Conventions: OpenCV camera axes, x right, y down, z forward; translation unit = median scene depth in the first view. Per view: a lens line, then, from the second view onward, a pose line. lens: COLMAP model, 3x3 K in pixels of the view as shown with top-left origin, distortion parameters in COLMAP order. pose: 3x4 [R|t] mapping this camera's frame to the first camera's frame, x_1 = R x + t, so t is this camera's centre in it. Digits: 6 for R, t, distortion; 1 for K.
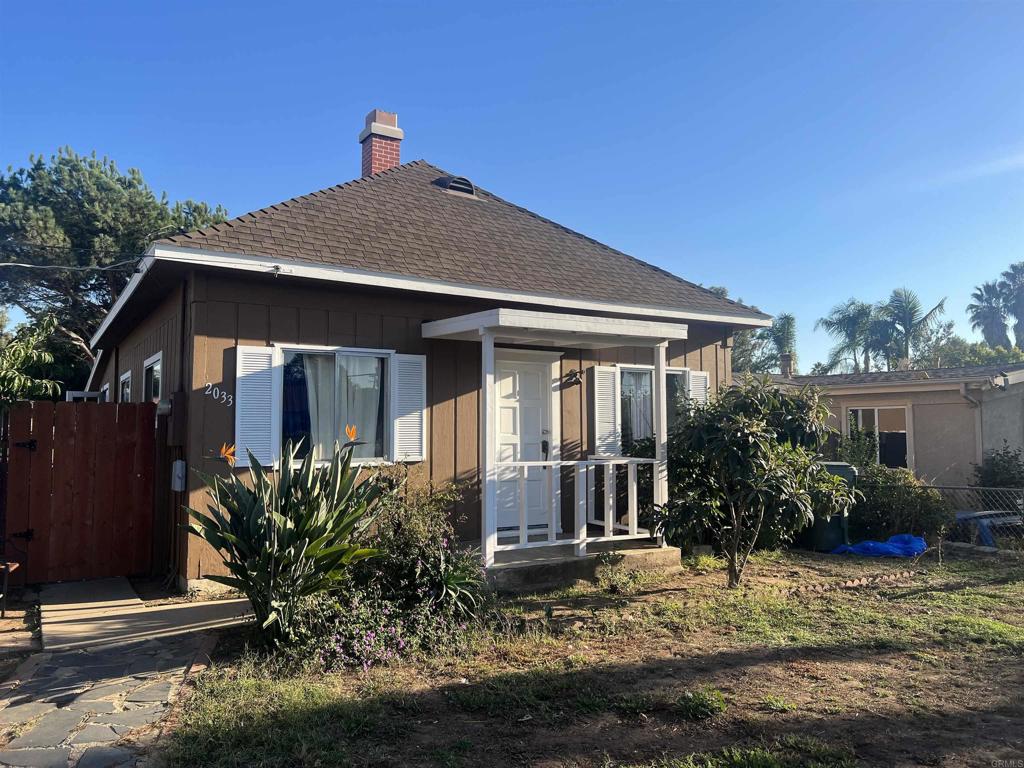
lens RADIAL K [[767.5, 0, 512.0], [0, 767.5, 384.0], [0, 0, 1]] dist [0.005964, 0.000641]
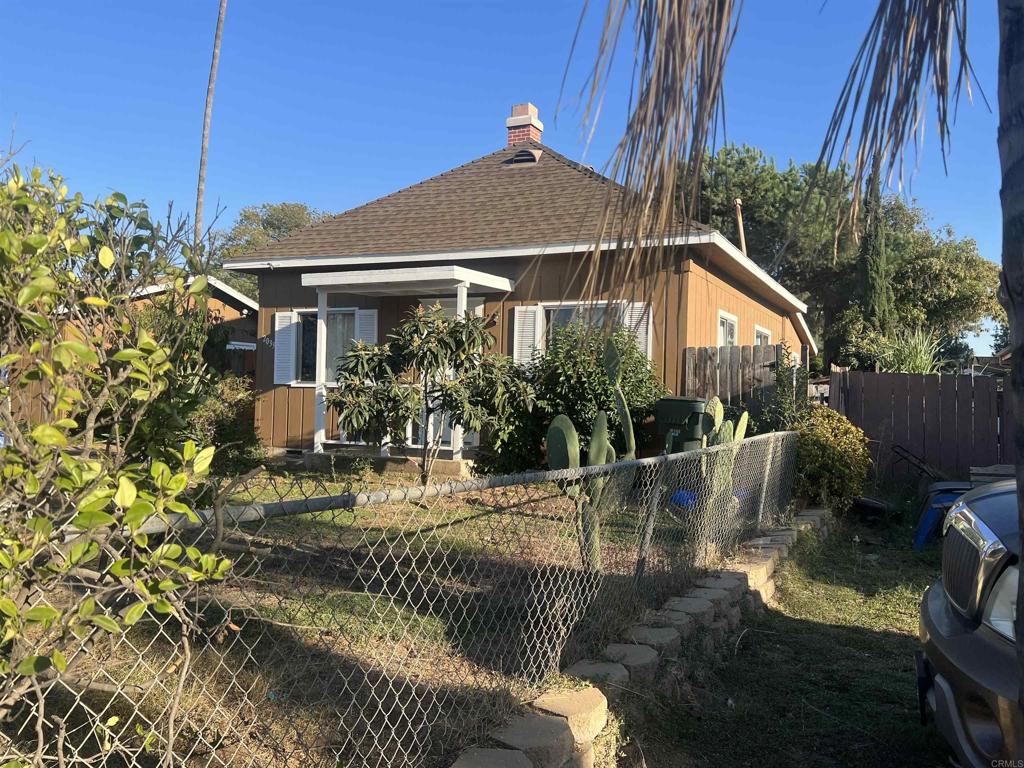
lens RADIAL K [[782.4, 0, 512.0], [0, 782.4, 384.0], [0, 0, 1]] dist [0.126950, -0.000073]
pose [[0.535923, 0.004365, -0.844255, 1.311822], [0.027732, 0.999356, 0.022771, 0.077400], [0.843811, -0.035617, 0.535457, 0.468879]]
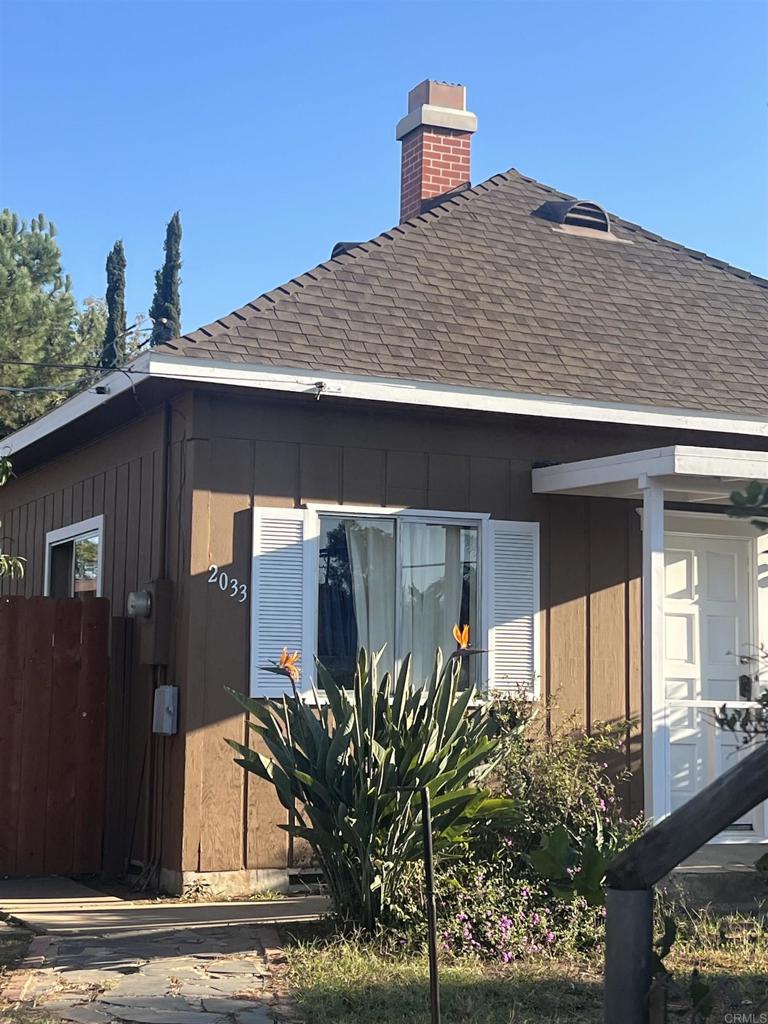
lens RADIAL K [[1735.3, 0, 384.0], [0, 1735.3, 512.0], [0, 0, 1]] dist [0.146482, -0.166958]
pose [[0.989115, -0.001517, -0.147135, -0.037583], [-0.005192, 0.998964, -0.045203, 0.017542], [0.147051, 0.045475, 0.988083, -0.377451]]
